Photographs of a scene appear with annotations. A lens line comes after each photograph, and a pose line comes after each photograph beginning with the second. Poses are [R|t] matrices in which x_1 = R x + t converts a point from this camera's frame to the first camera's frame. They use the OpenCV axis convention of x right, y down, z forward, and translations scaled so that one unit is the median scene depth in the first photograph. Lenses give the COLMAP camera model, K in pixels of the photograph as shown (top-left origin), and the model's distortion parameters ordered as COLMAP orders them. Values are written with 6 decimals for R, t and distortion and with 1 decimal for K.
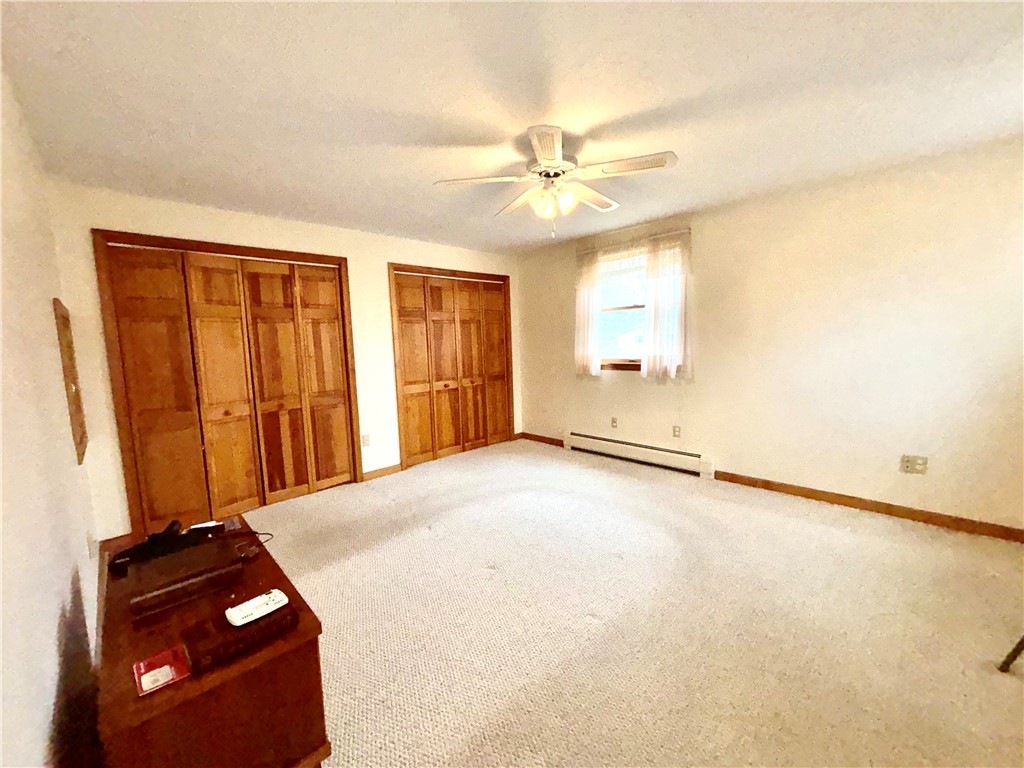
lens RADIAL K [[414.7, 0, 512.0], [0, 414.7, 384.0], [0, 0, 1]] dist [0.013965, -0.004475]
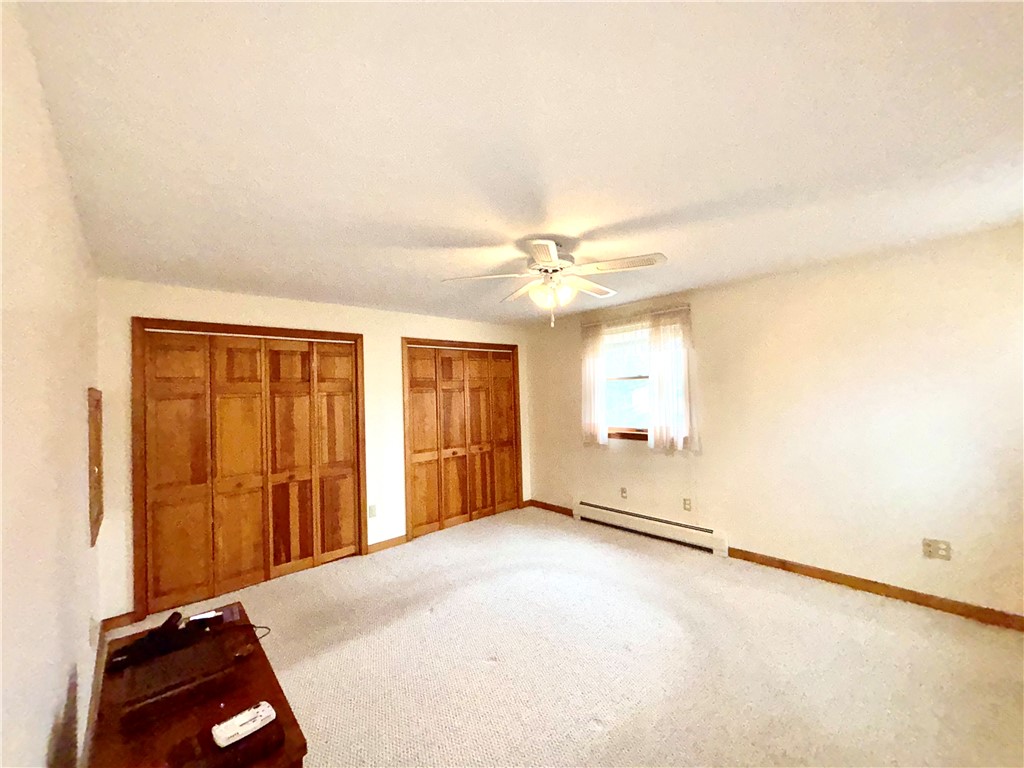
lens RADIAL K [[414.7, 0, 512.0], [0, 414.7, 384.0], [0, 0, 1]] dist [0.013965, -0.004475]
pose [[0.999456, -0.000731, -0.032978, 0.017148], [-0.003522, 0.991675, -0.128717, -0.039818], [0.032798, 0.128763, 0.991133, -0.020190]]
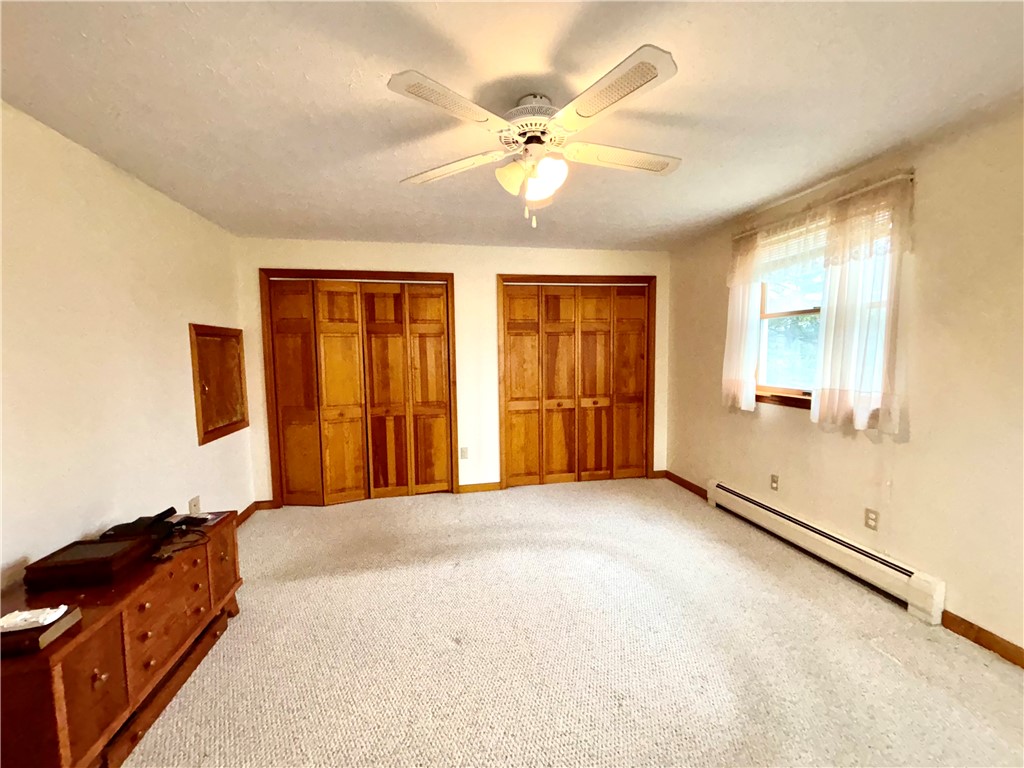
lens RADIAL K [[414.7, 0, 512.0], [0, 414.7, 384.0], [0, 0, 1]] dist [0.013965, -0.004475]
pose [[0.839138, 0.063100, -0.540247, 0.279687], [-0.071186, 0.997445, 0.005931, -0.045736], [0.539241, 0.033481, 0.841486, 0.219713]]
